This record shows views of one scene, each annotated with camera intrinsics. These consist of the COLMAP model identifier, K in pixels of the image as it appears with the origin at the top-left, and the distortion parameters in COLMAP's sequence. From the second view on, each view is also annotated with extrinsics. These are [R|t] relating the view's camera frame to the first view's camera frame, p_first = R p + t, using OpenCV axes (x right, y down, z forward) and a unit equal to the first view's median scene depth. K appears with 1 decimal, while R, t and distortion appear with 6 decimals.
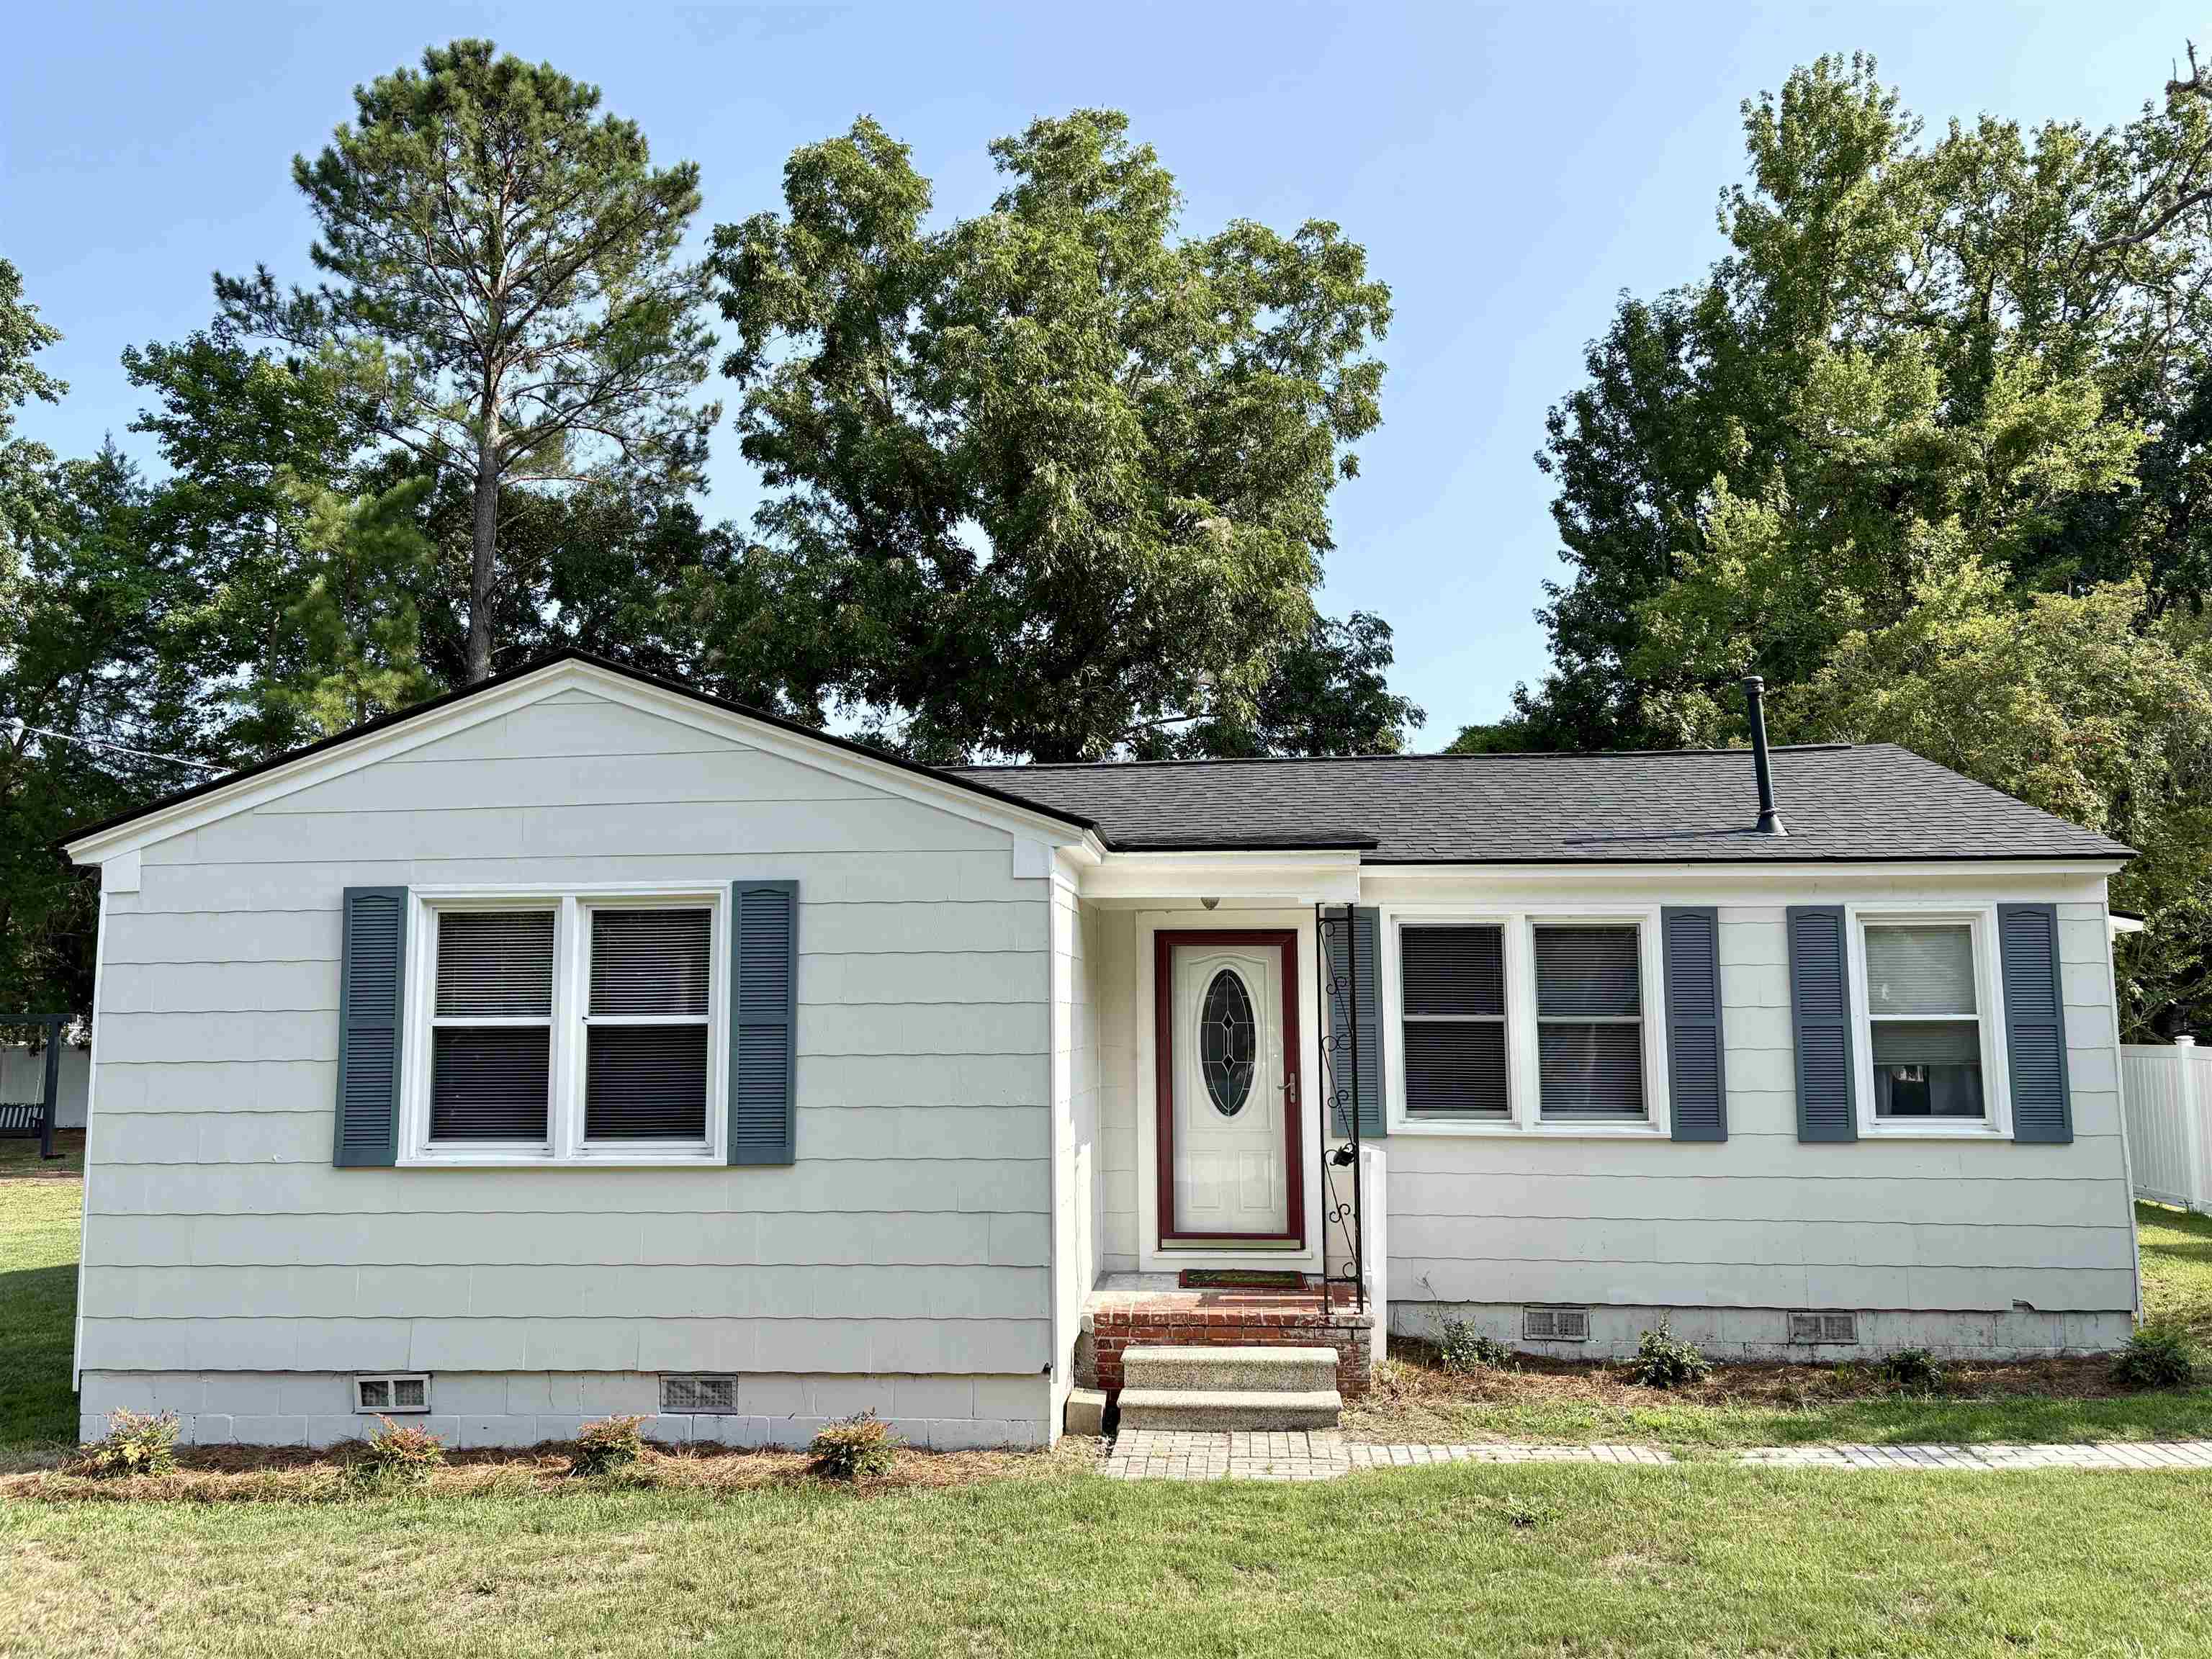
lens RADIAL K [[1695.3, 0, 1106.0], [0, 1695.3, 829.5], [0, 0, 1]] dist [0.022998, -0.000766]
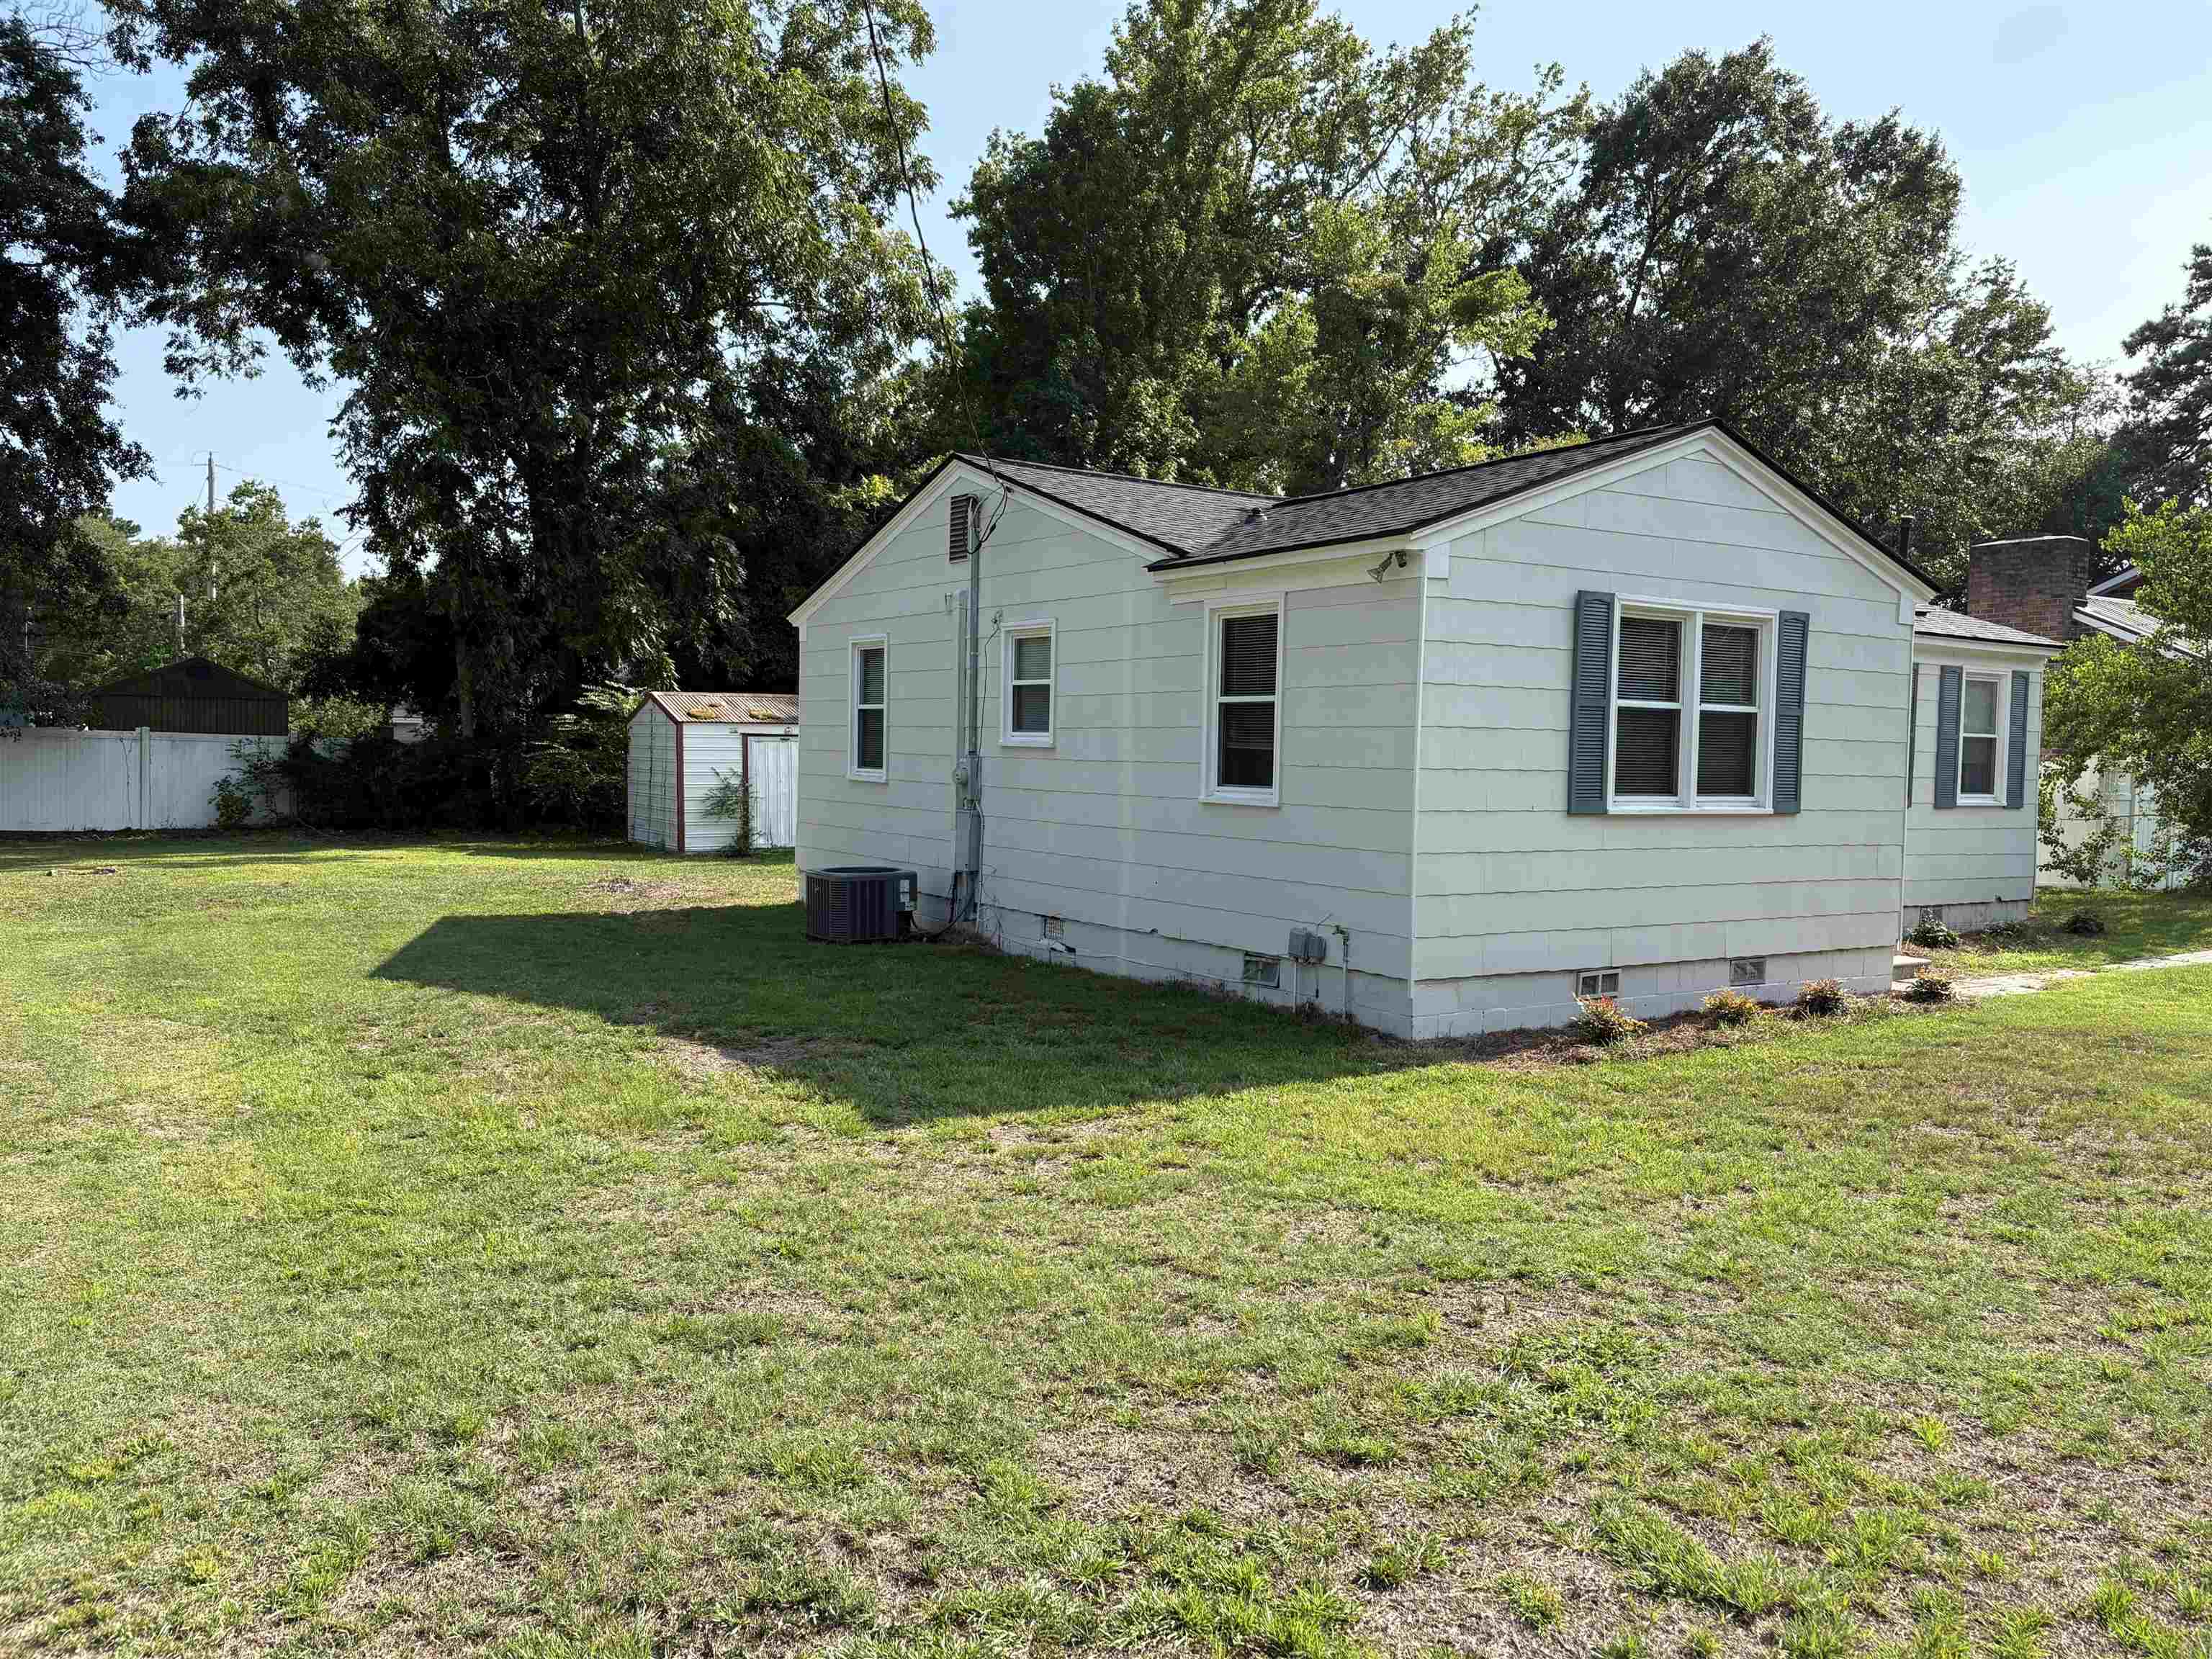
lens RADIAL K [[1695.3, 0, 1106.0], [0, 1695.3, 829.5], [0, 0, 1]] dist [0.022998, -0.000766]
pose [[0.794579, -0.005231, 0.607138, -1.482997], [-0.095168, 0.986530, 0.133049, 0.074136], [-0.599656, -0.163498, 0.783378, 0.220362]]
